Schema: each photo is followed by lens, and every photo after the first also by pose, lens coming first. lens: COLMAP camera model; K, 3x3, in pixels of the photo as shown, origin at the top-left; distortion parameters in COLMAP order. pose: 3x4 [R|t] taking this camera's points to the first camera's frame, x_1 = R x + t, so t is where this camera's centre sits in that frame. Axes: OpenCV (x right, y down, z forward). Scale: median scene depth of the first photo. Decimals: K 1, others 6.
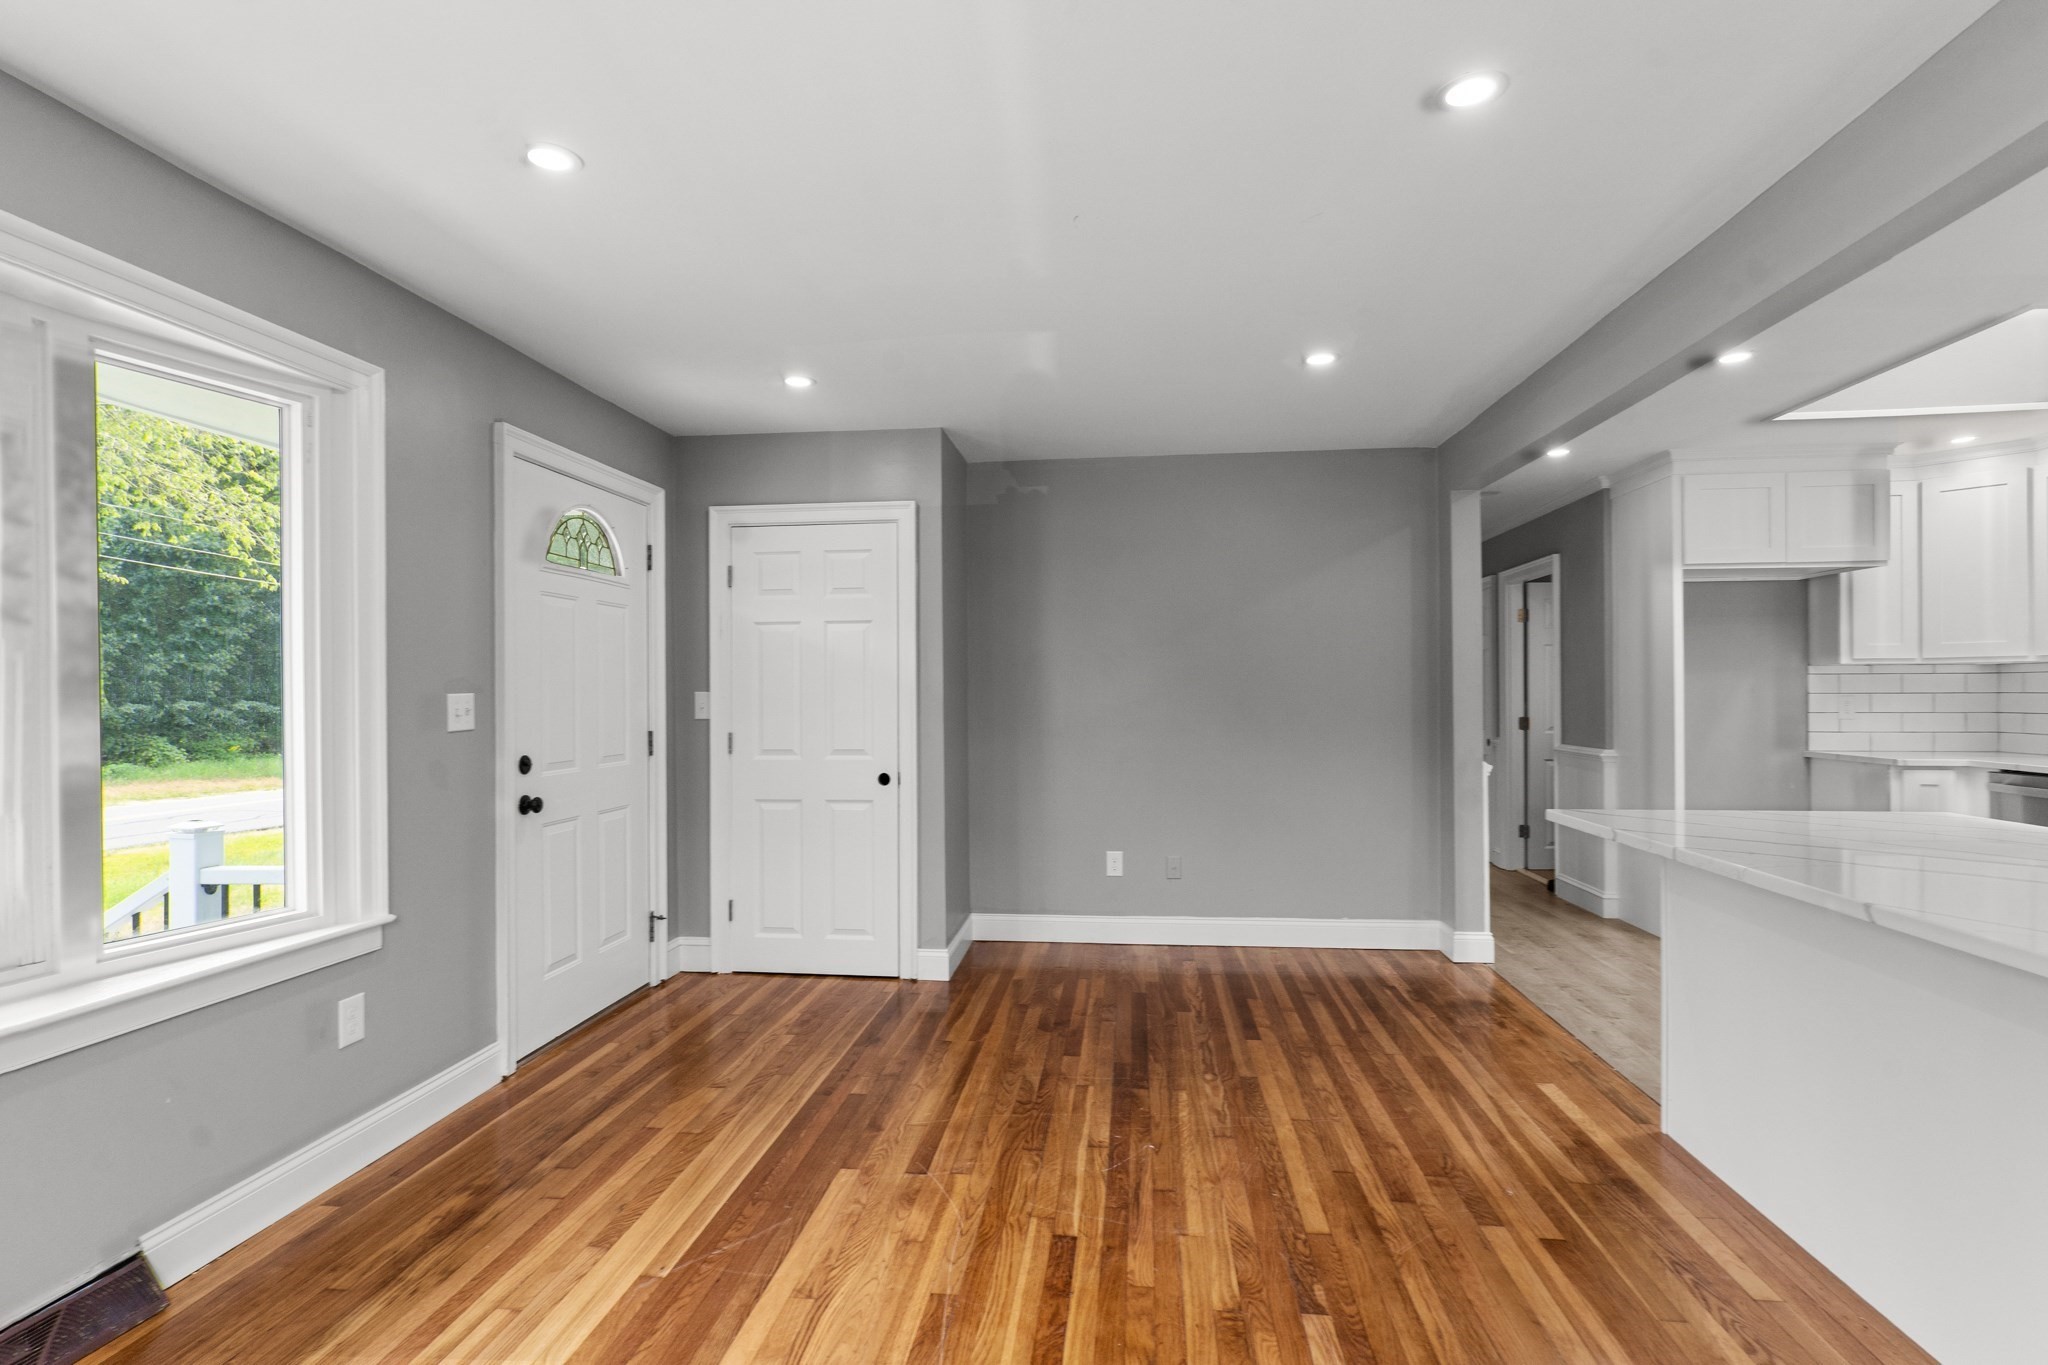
lens RADIAL K [[987.1, 0, 1020.7], [0, 987.1, 690.6], [0, 0, 1]] dist [0.004529, 0.000562]
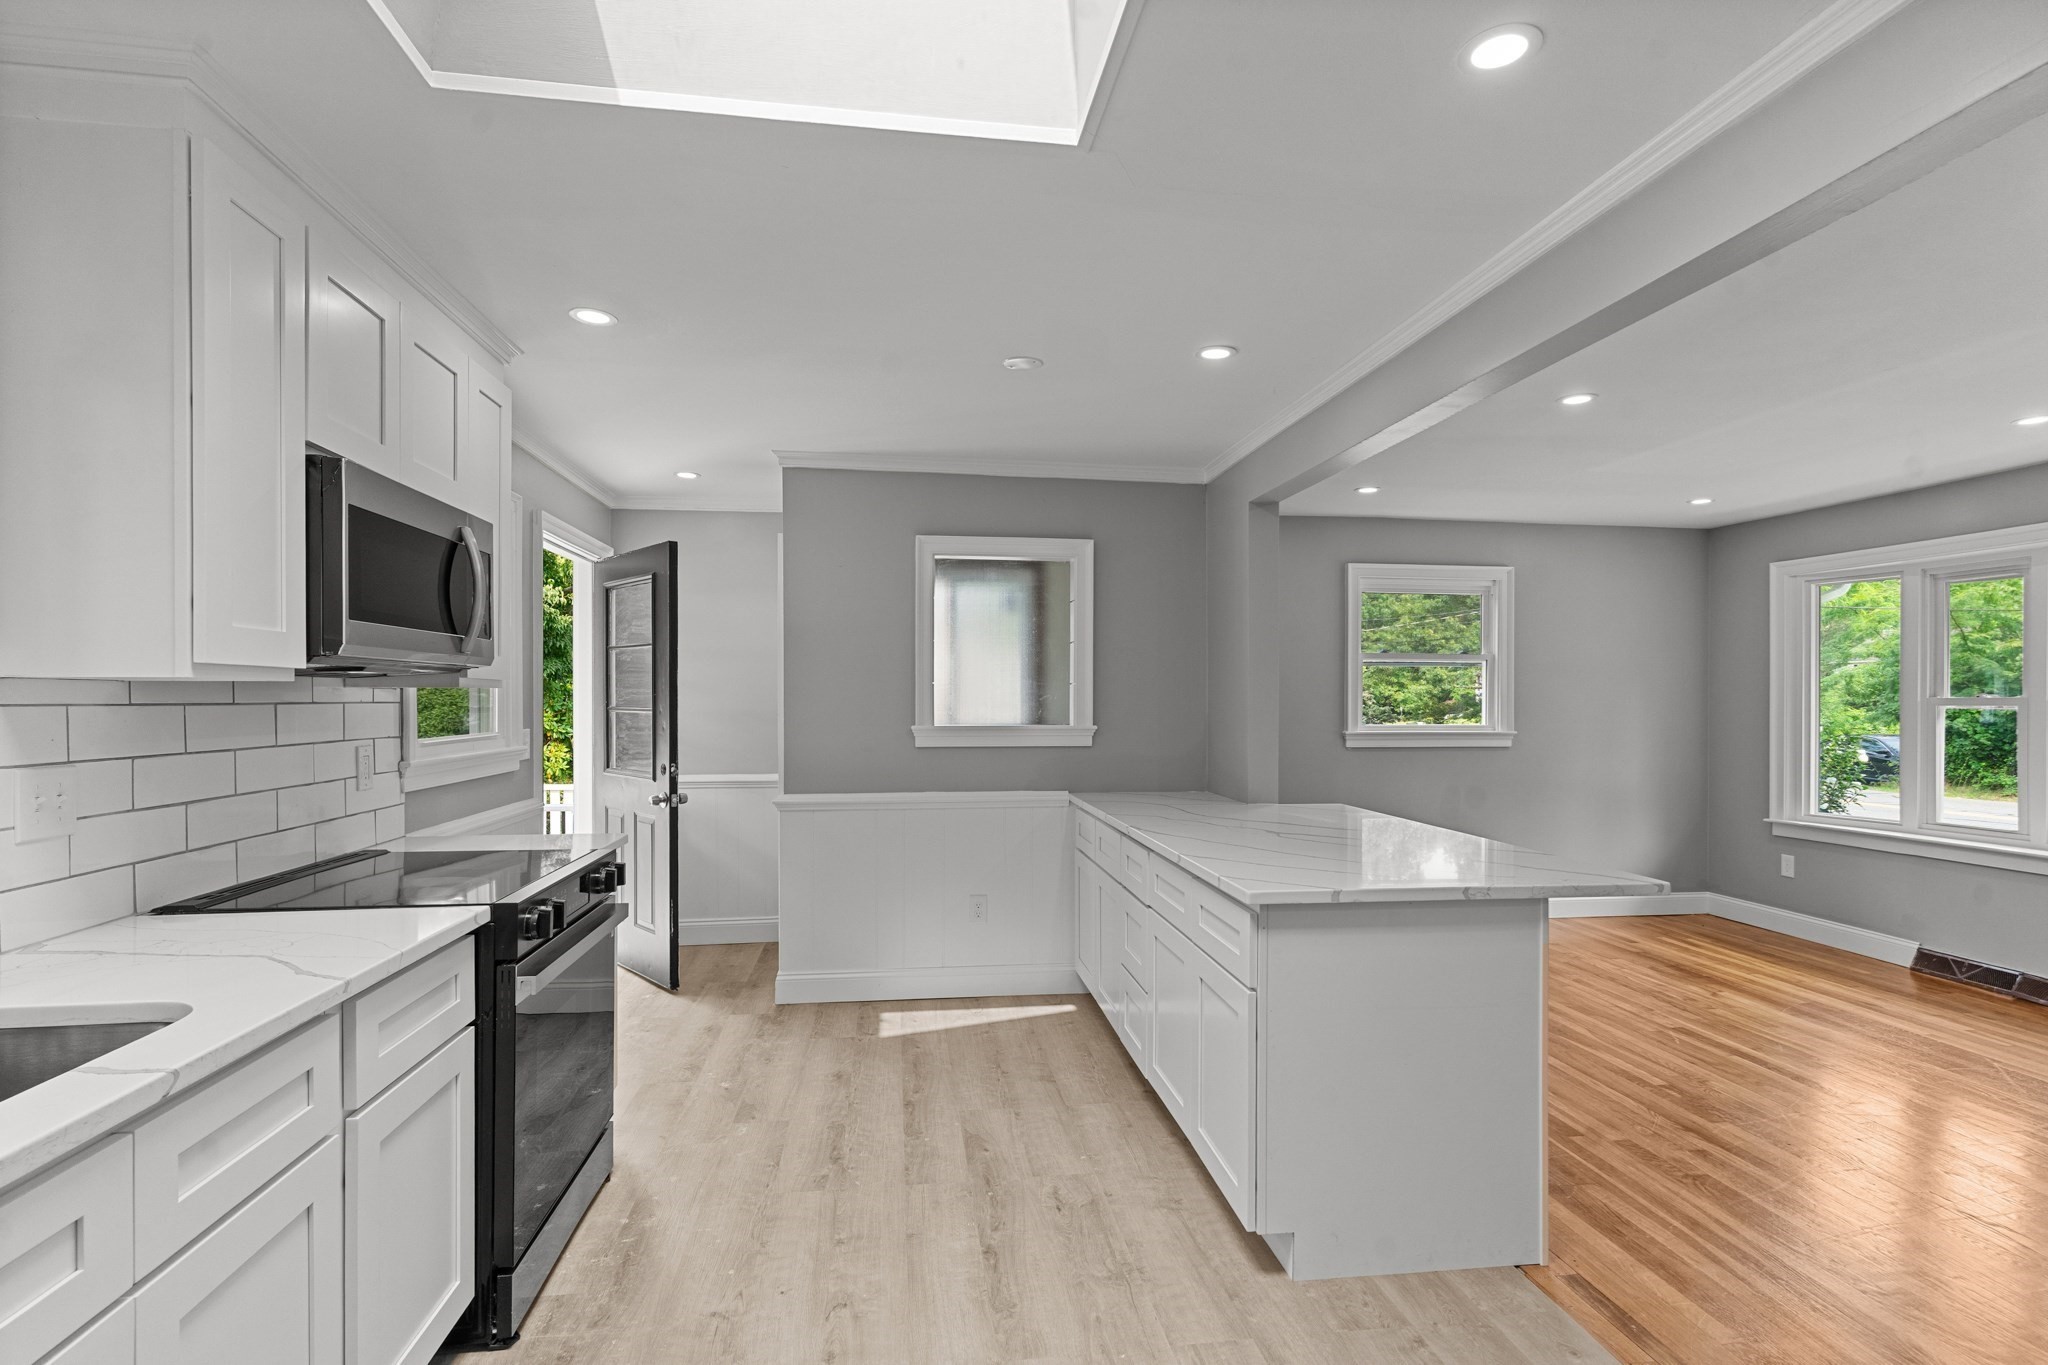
lens RADIAL K [[982.5, 0, 1023.9], [0, 982.5, 701.3], [0, 0, 1]] dist [0.000238, 0.000412]
pose [[-0.968123, 0.003924, -0.250445, 0.977959], [0.003042, 0.999988, 0.003907, -0.026897], [0.250457, 0.003021, -0.968123, 1.289397]]
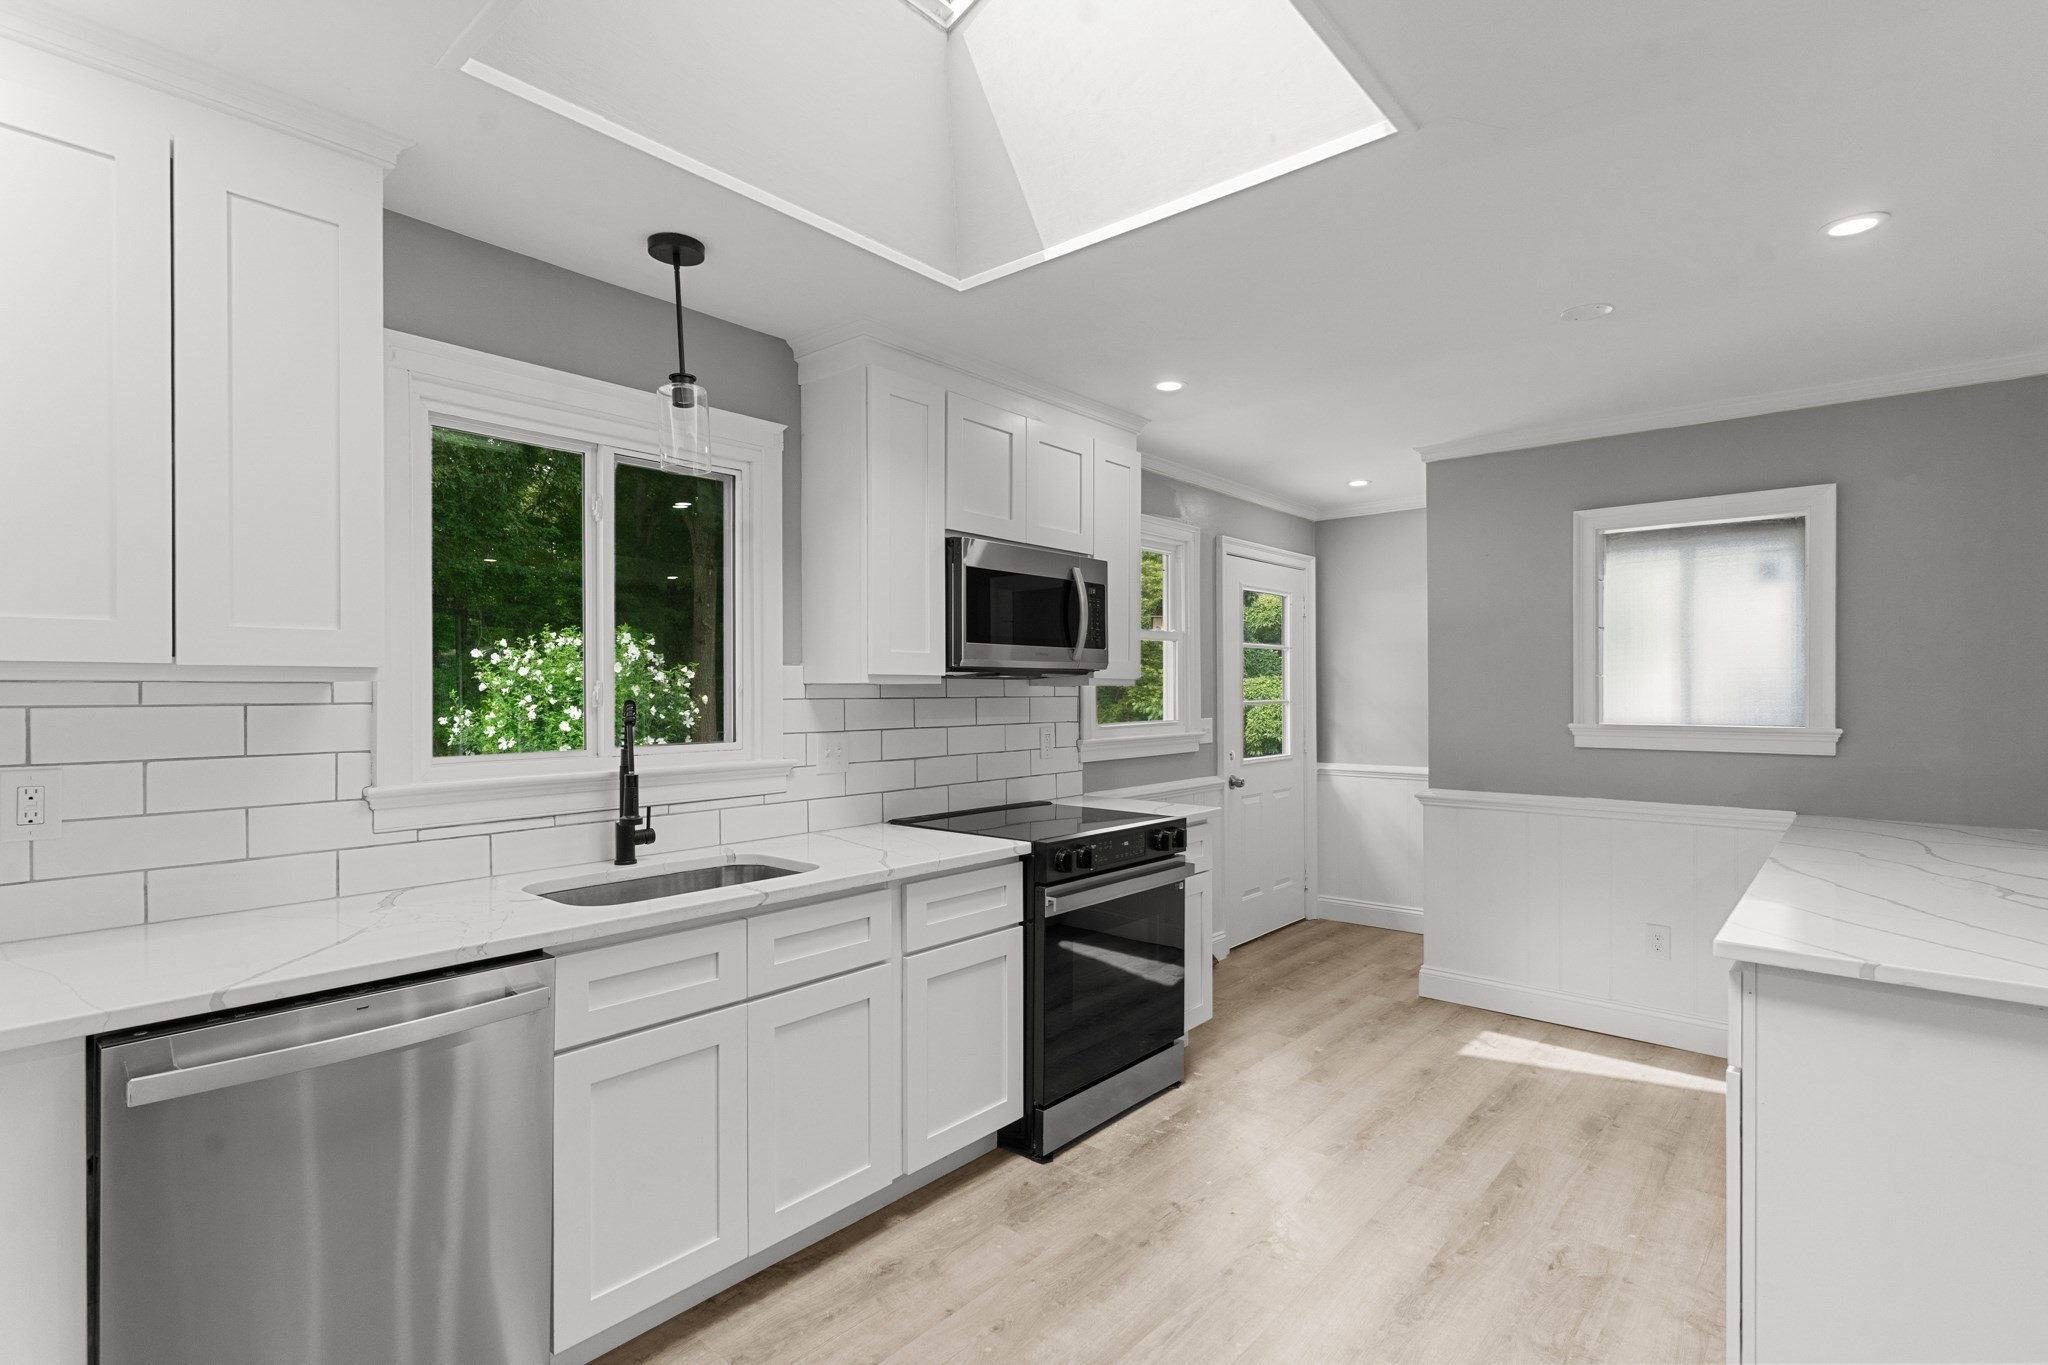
lens RADIAL K [[978.6, 0, 1027.2], [0, 978.6, 690.0], [0, 0, 1]] dist [0.000055, 0.000028]
pose [[-0.826530, 0.005711, 0.562864, 0.703005], [0.005046, 0.999984, -0.002737, -0.028771], [-0.562870, 0.000578, -0.826545, 1.319321]]
